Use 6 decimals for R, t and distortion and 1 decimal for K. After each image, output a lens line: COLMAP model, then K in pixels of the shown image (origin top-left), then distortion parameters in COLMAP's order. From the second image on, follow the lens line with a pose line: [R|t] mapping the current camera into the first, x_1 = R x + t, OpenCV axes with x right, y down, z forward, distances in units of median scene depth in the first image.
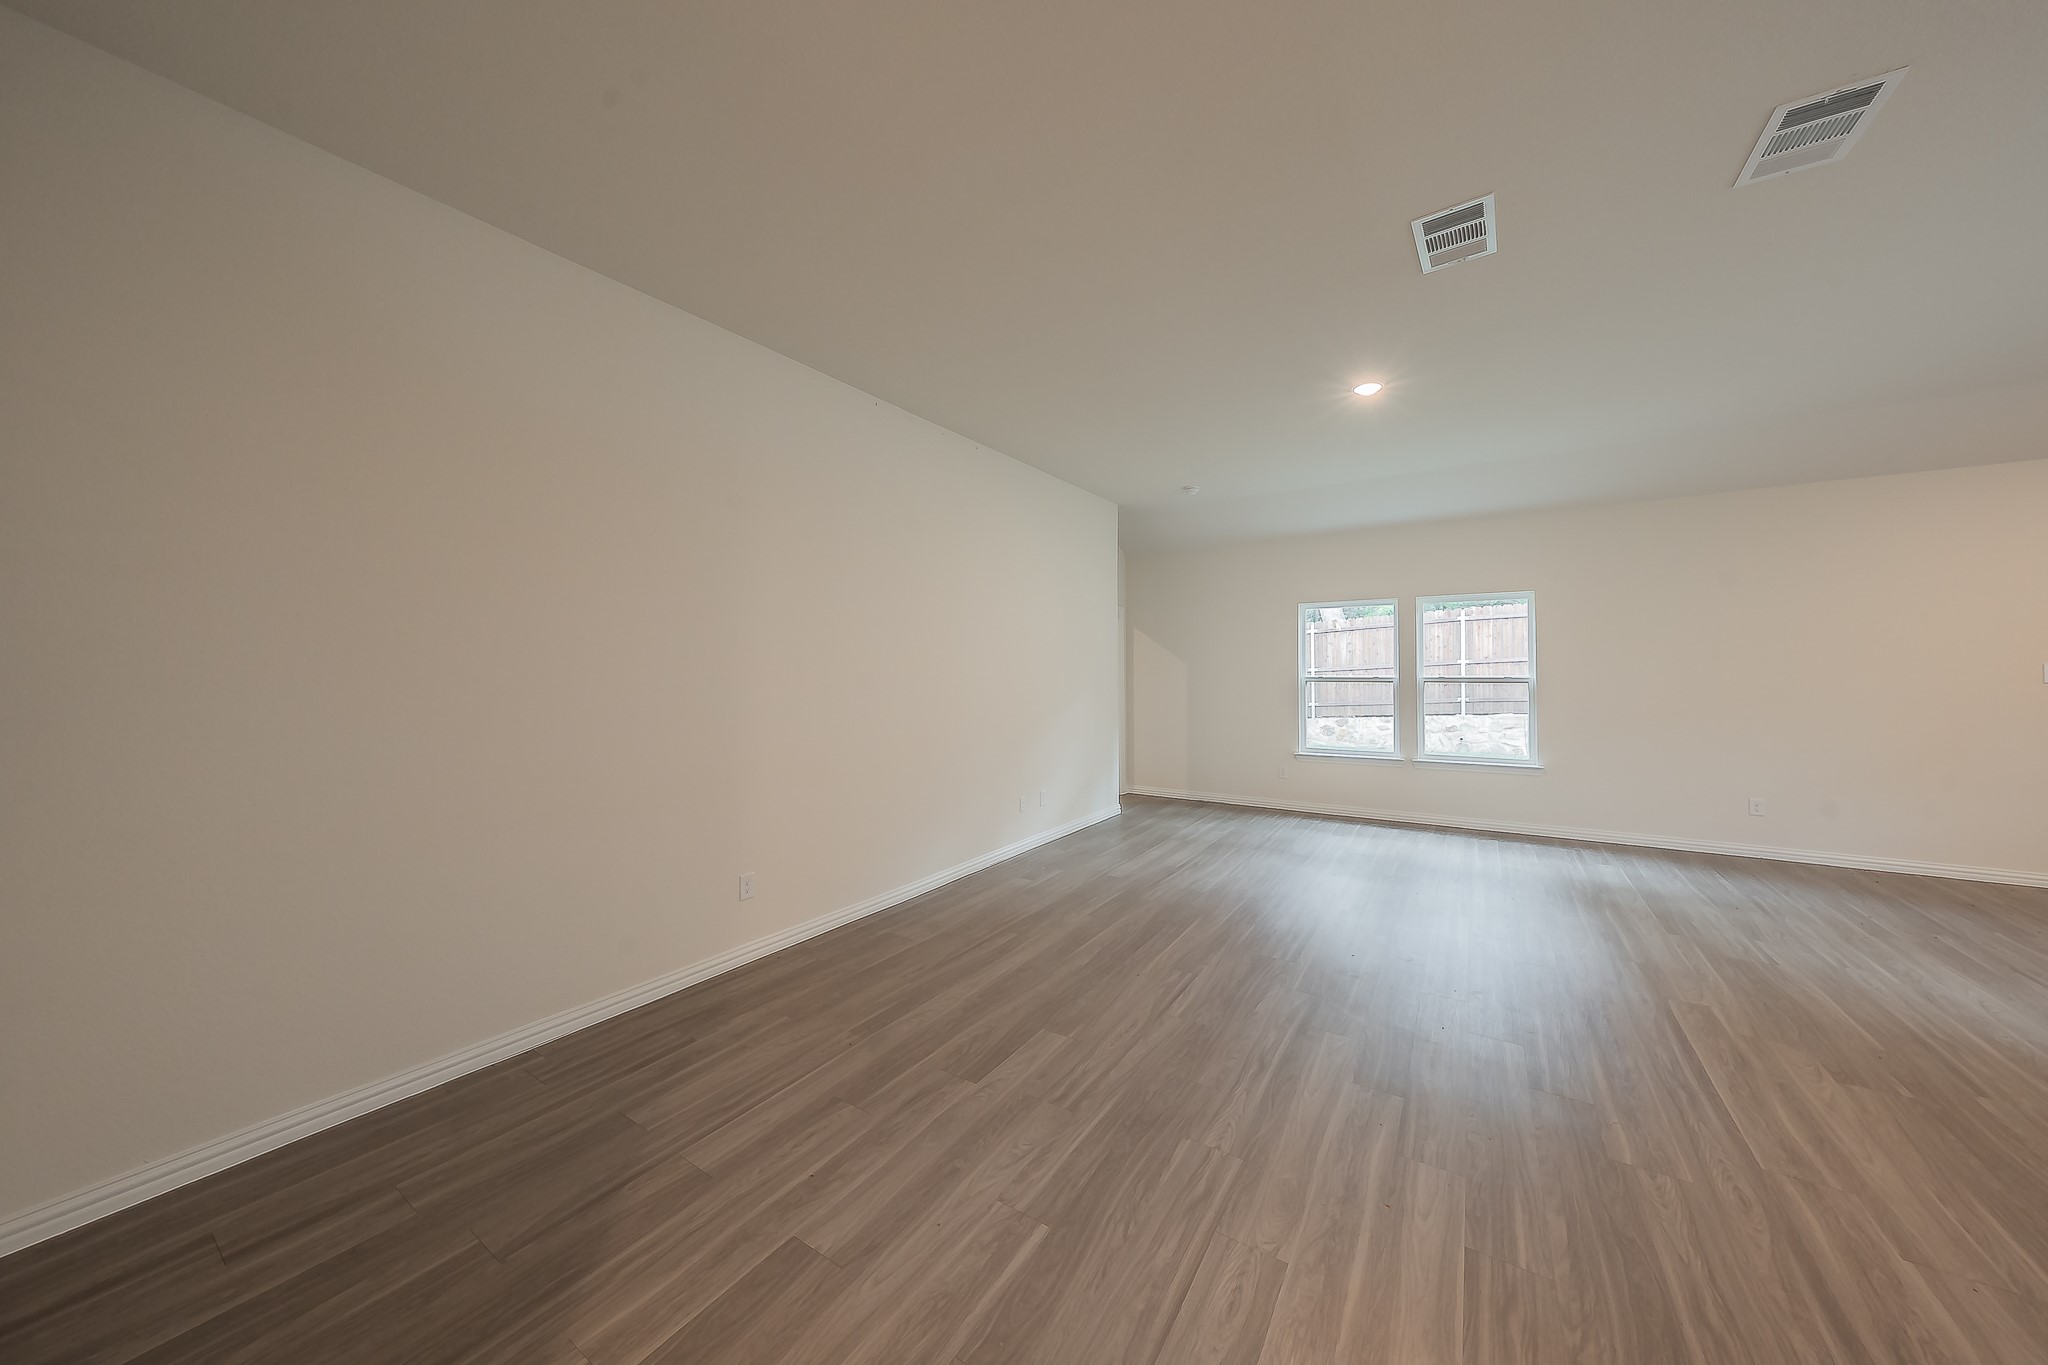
lens RADIAL K [[692.3, 0, 1016.5], [0, 692.3, 674.6], [0, 0, 1]] dist [-0.001473, -0.000037]
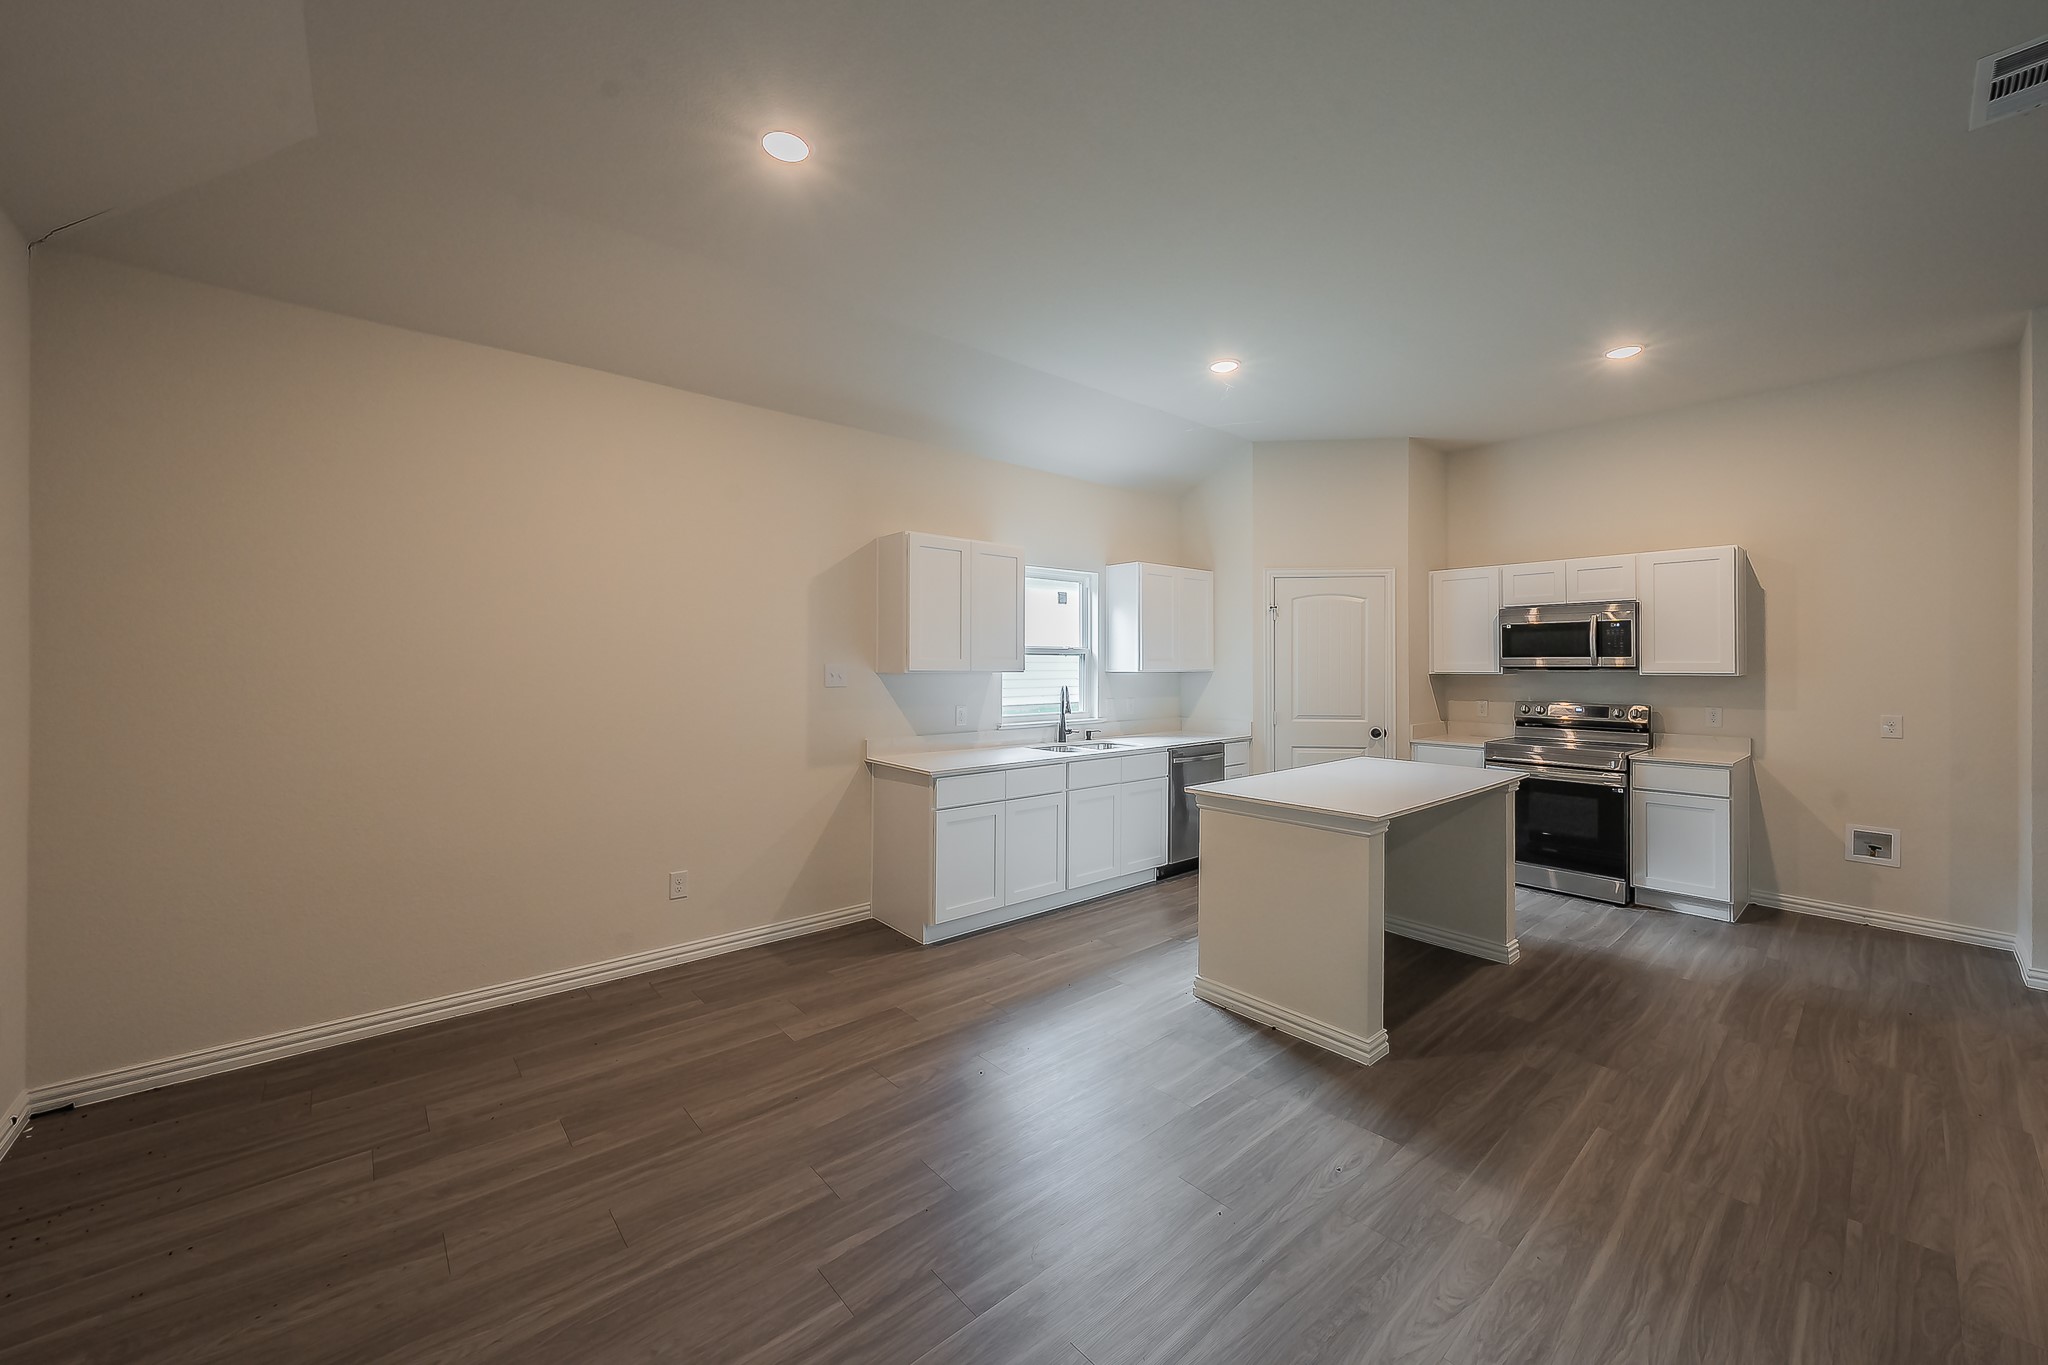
lens RADIAL K [[772.6, 0, 1024.2], [0, 772.6, 659.1], [0, 0, 1]] dist [-0.000714, 0.000053]
pose [[-0.964835, 0.005828, 0.262792, 0.942822], [0.005680, 0.999983, -0.001325, -0.013237], [-0.262795, 0.000214, -0.964852, 1.000993]]
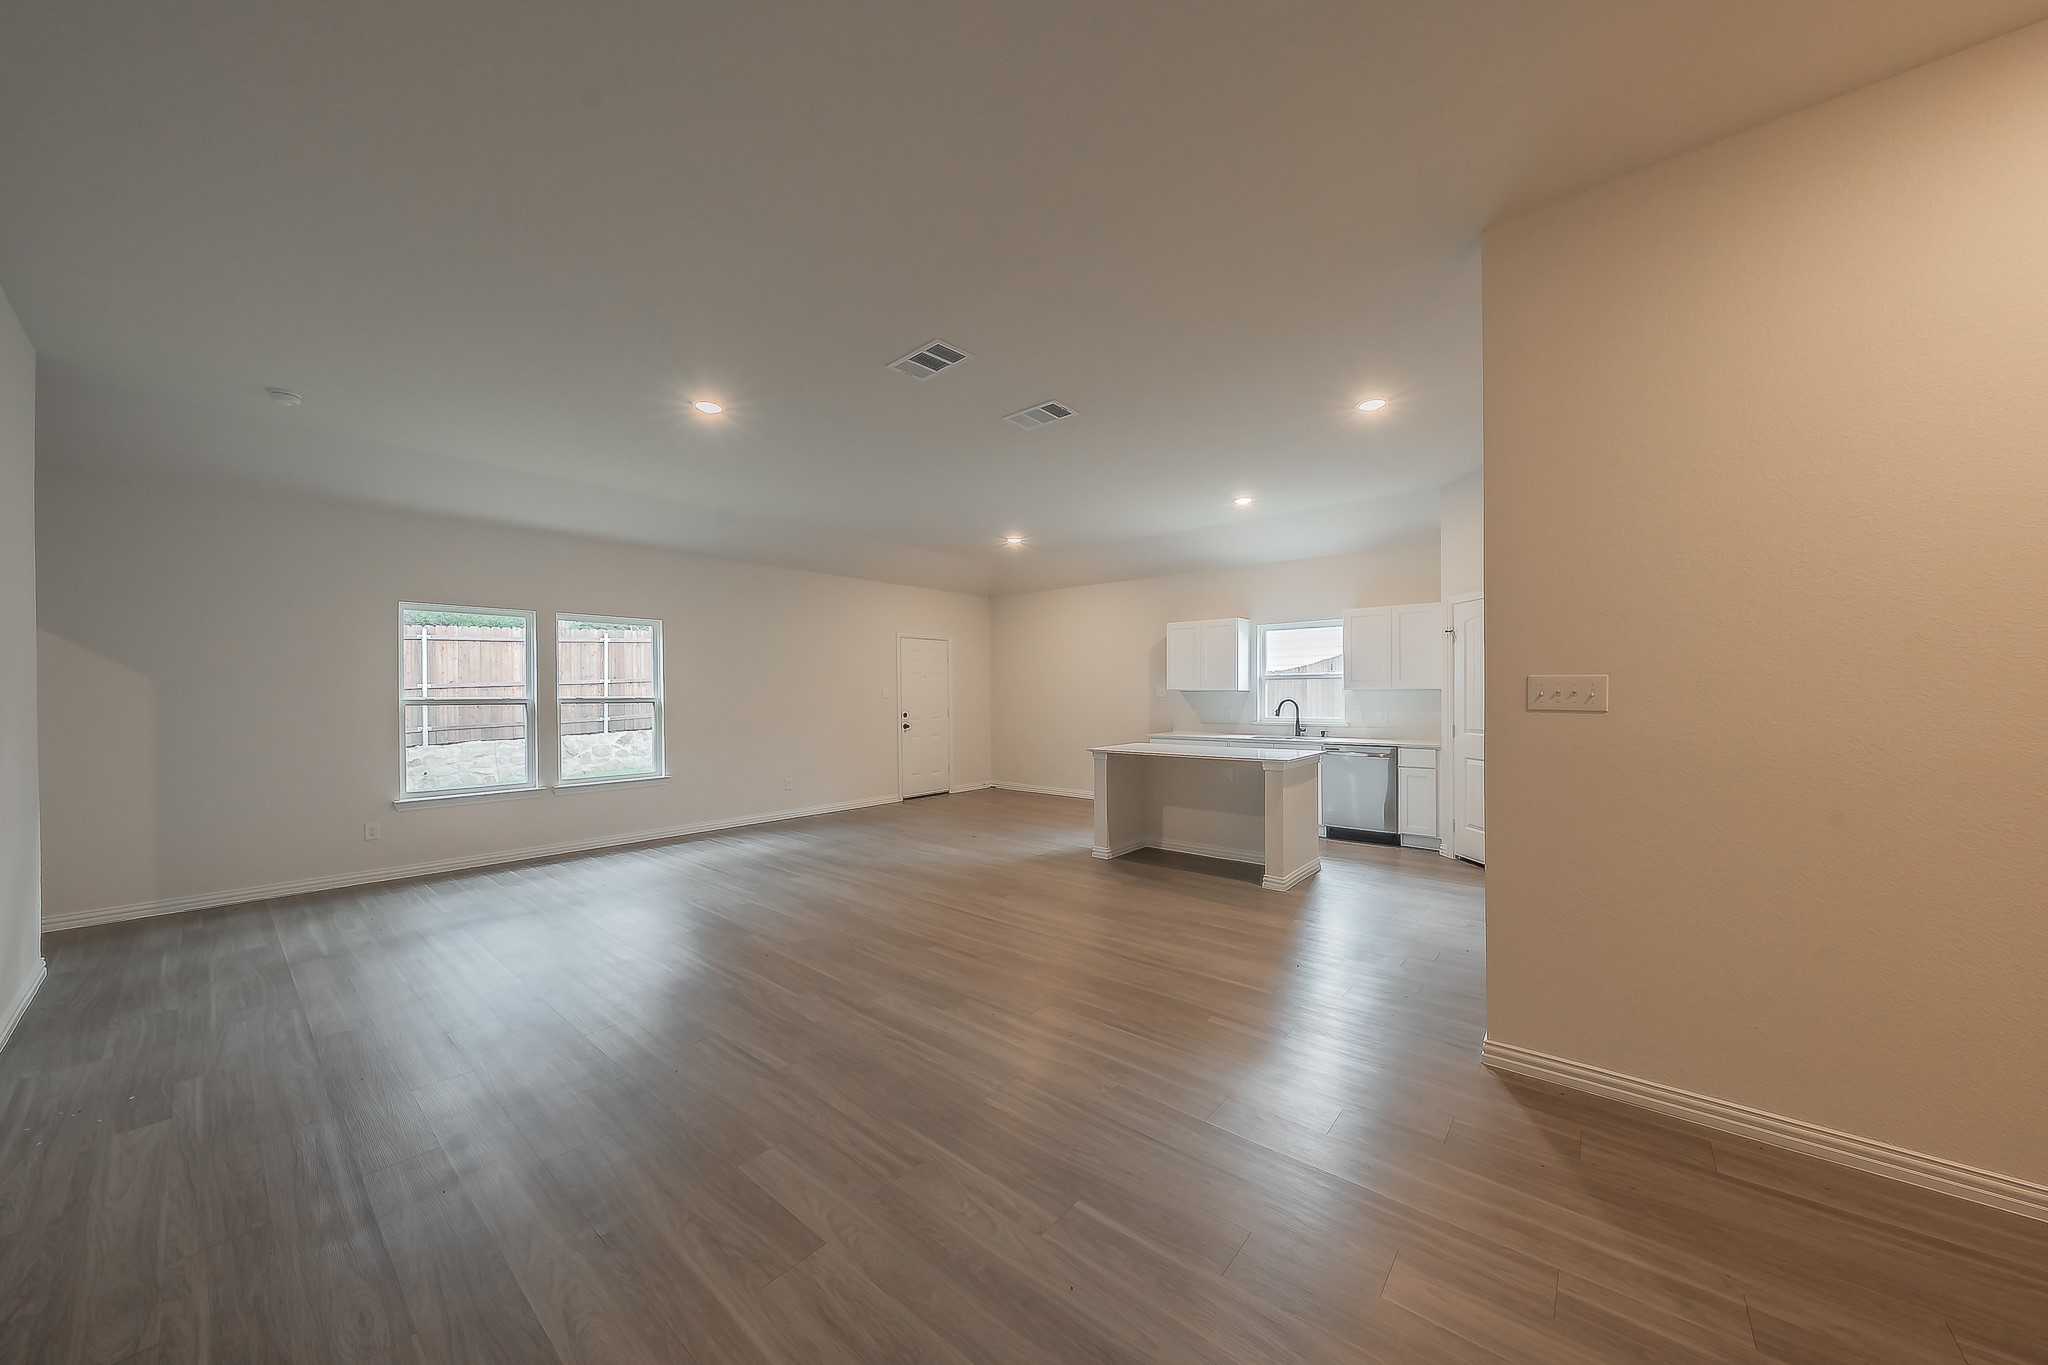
lens RADIAL K [[699.6, 0, 1017.5], [0, 699.6, 694.6], [0, 0, 1]] dist [-0.000754, -0.000105]
pose [[0.119732, 0.004490, 0.992796, -0.377702], [0.010914, 0.999923, -0.005838, 0.015146], [-0.992746, 0.011534, 0.119674, 0.355897]]
